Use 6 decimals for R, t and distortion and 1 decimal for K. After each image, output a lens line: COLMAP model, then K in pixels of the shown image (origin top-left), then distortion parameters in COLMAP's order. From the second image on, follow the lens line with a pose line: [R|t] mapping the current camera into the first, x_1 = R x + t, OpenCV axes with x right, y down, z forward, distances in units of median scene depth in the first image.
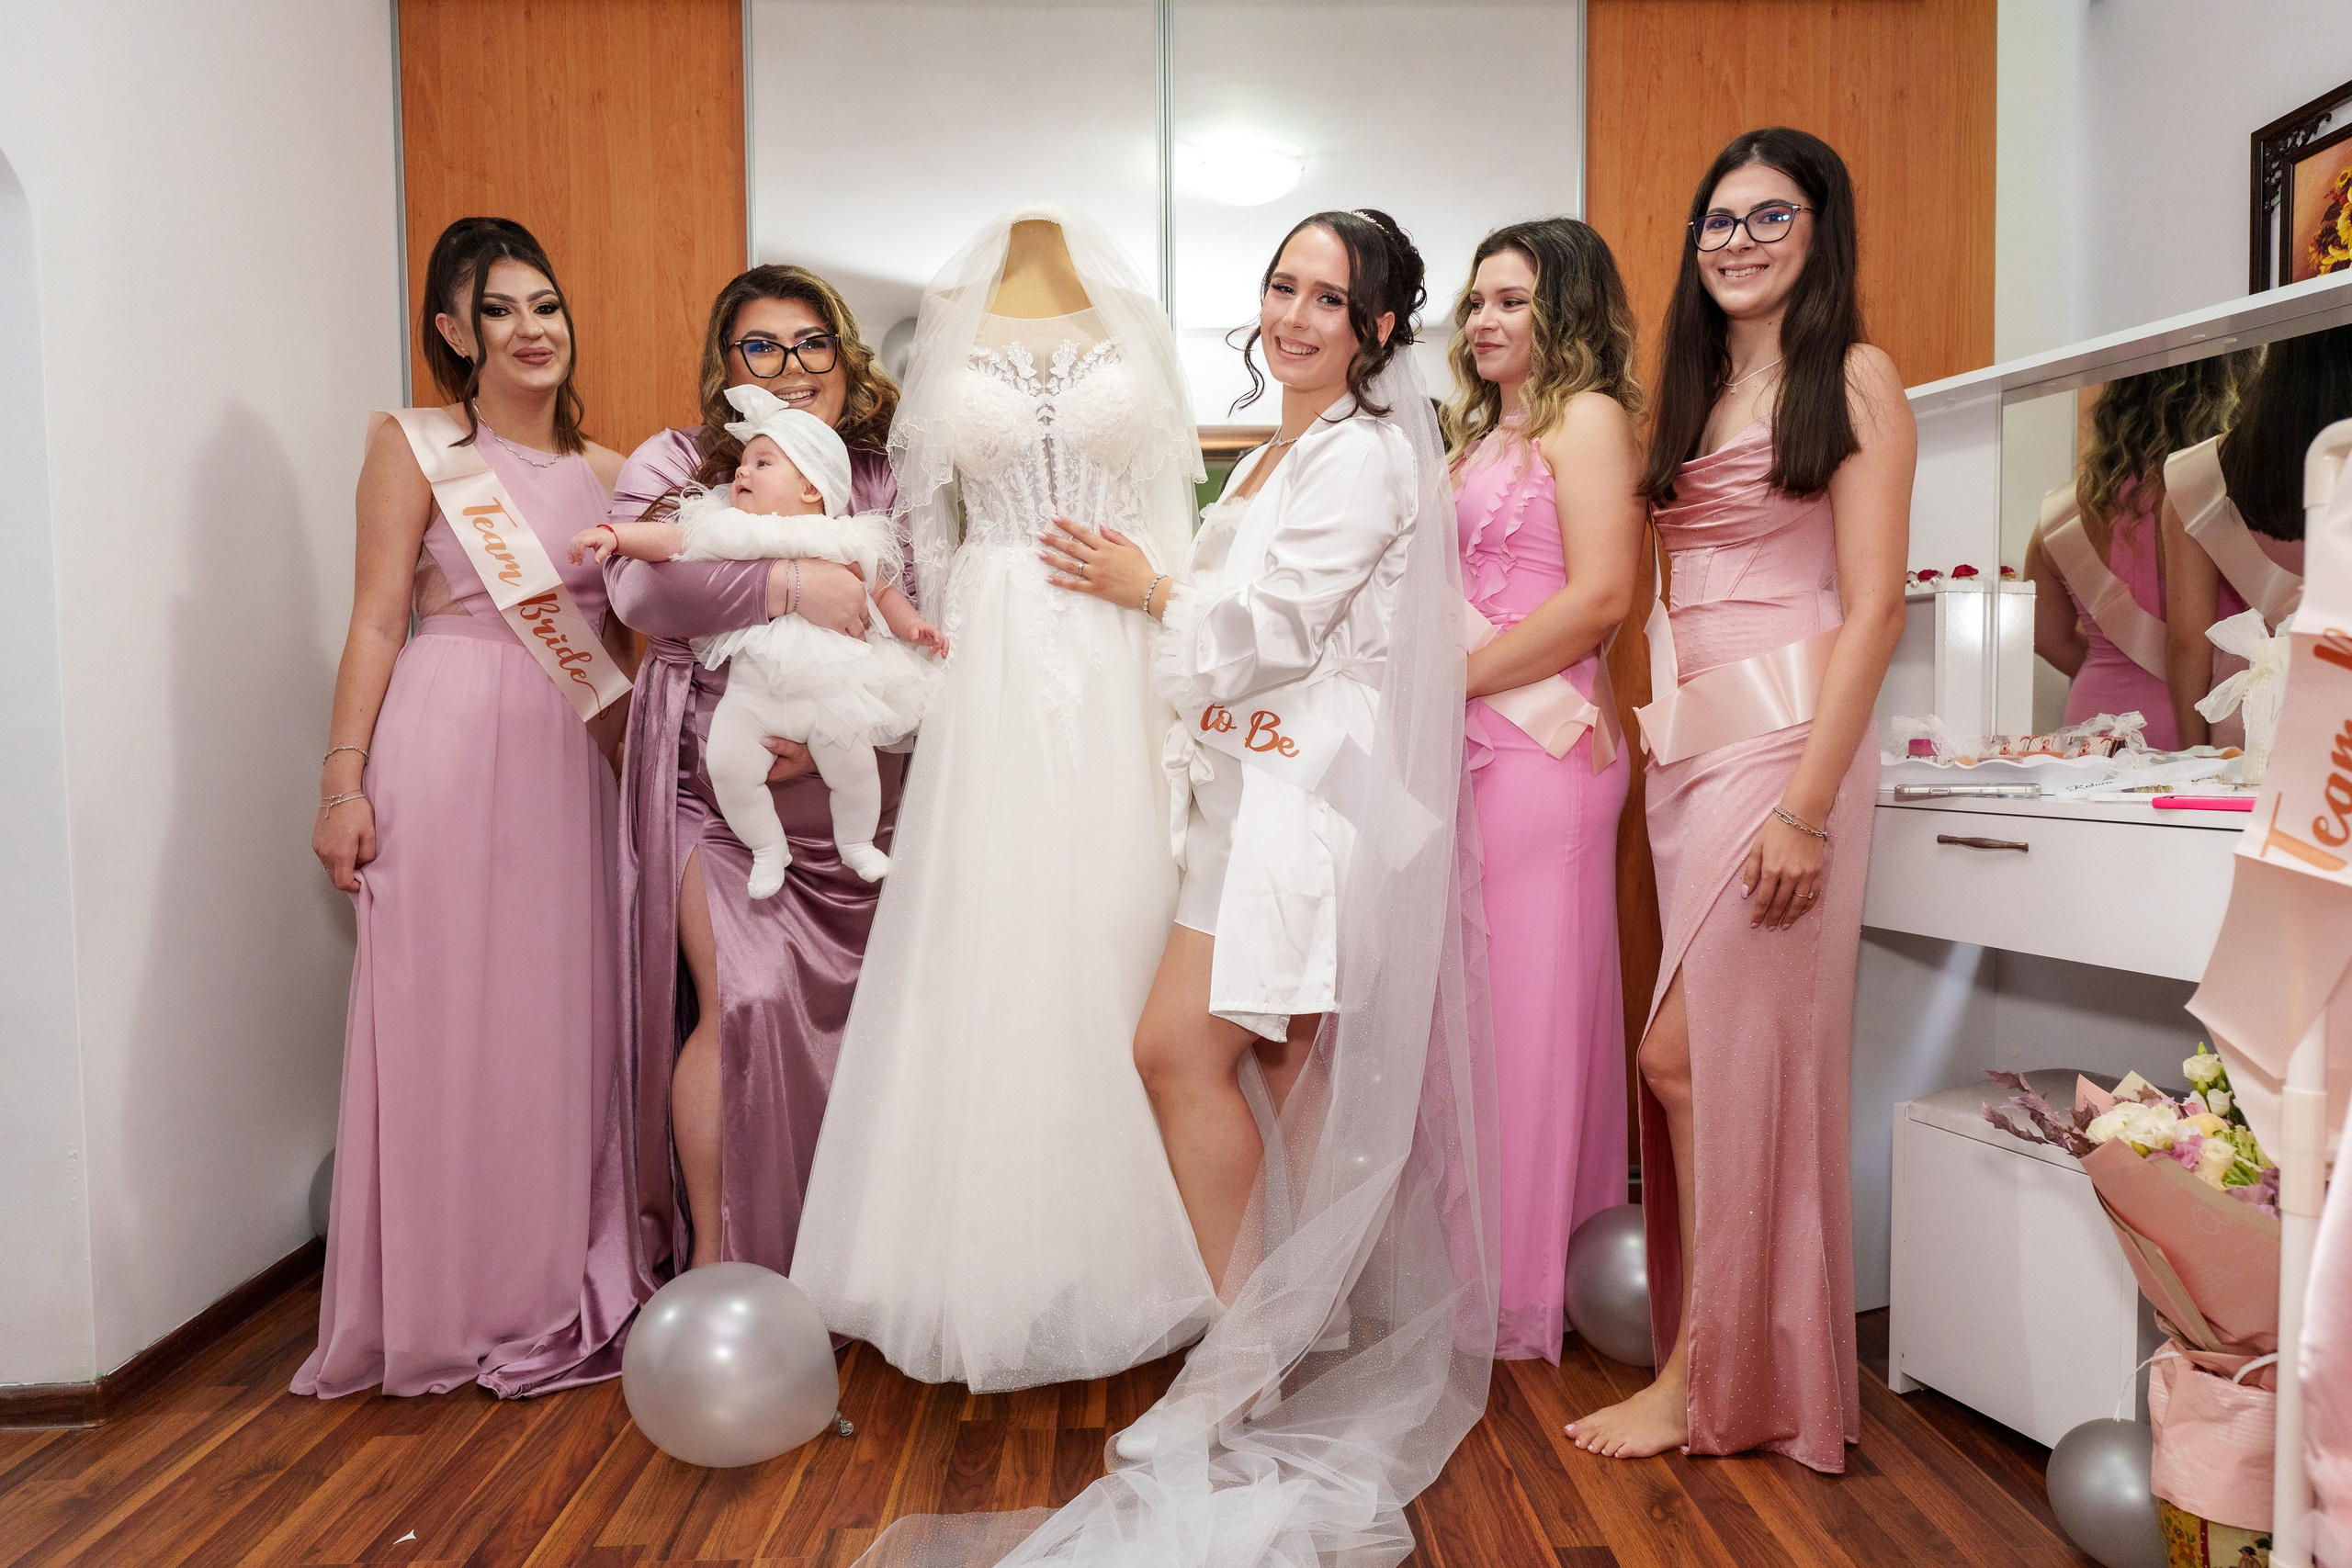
lens RADIAL K [[1311.2, 0, 1176.0], [0, 1311.2, 784.0], [0, 0, 1]] dist [0.001931, 0.000266]
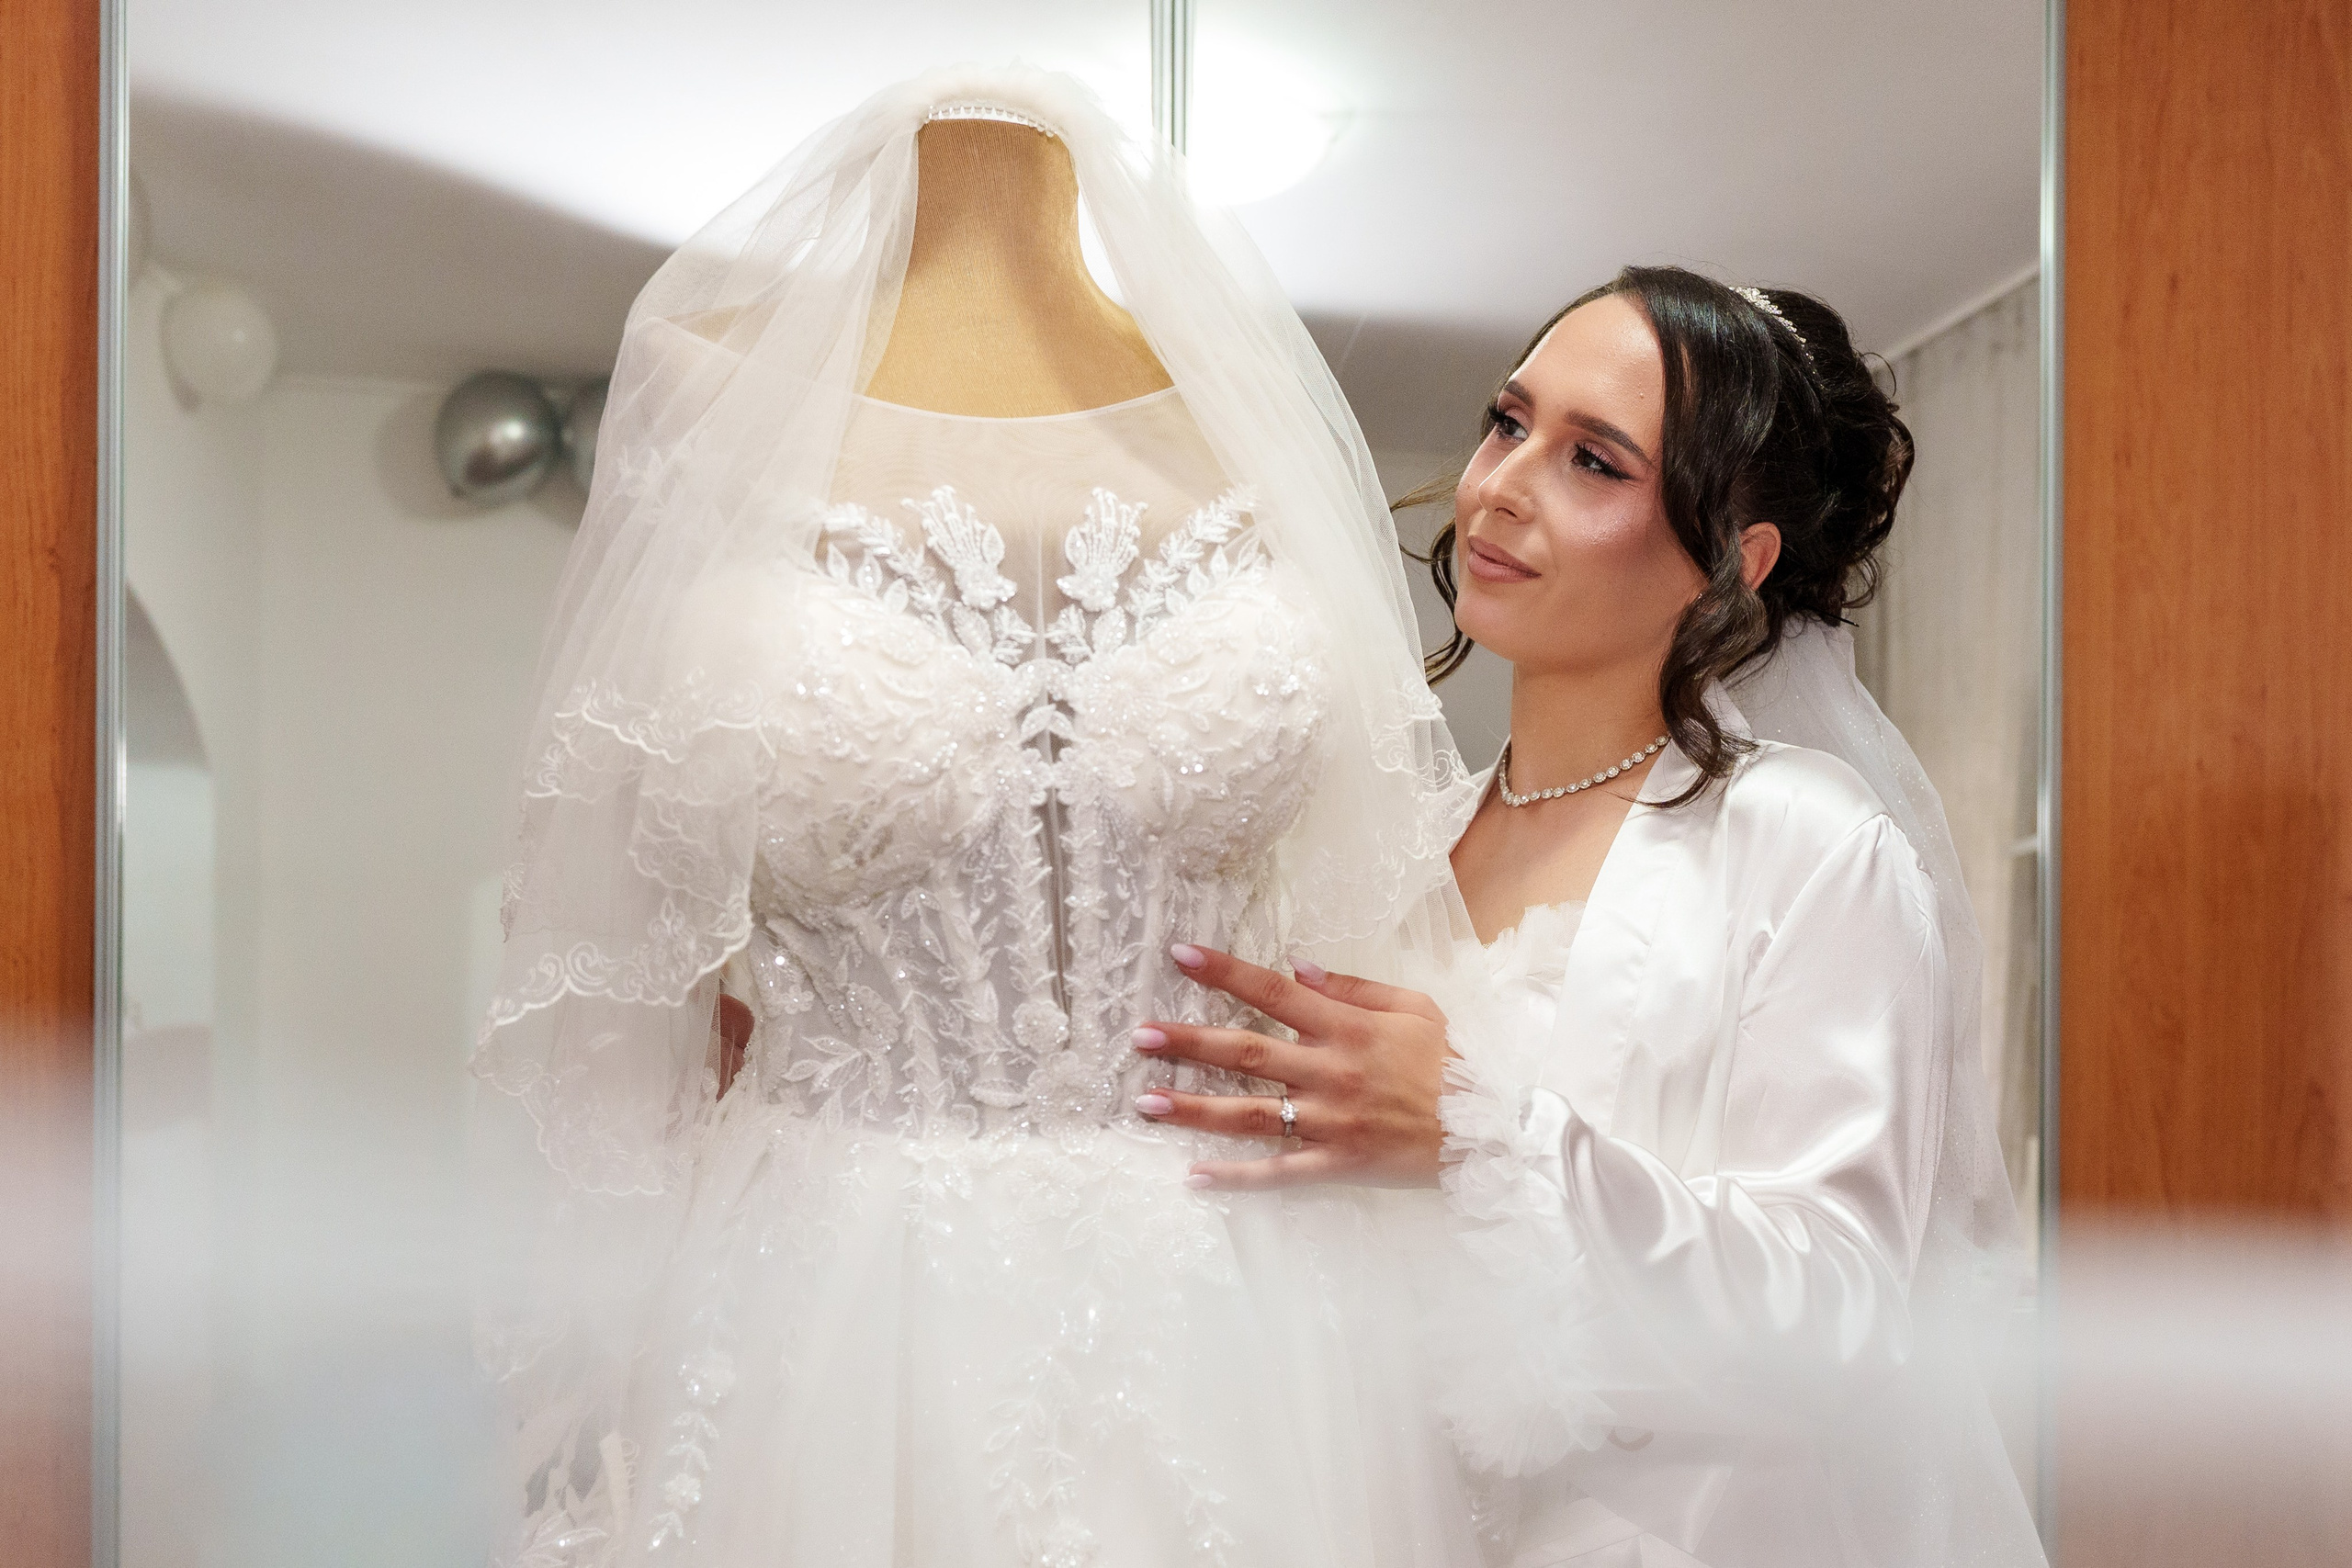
lens RADIAL K [[1906.8, 0, 1207.2], [0, 1906.8, 986.8], [0, 0, 1]] dist [-0.000932, 0.002519]
pose [[0.984242, 0.012677, 0.176374, -0.139777], [-0.004648, 0.998937, -0.045862, -0.198490], [-0.176768, 0.044319, 0.983254, 0.549459]]
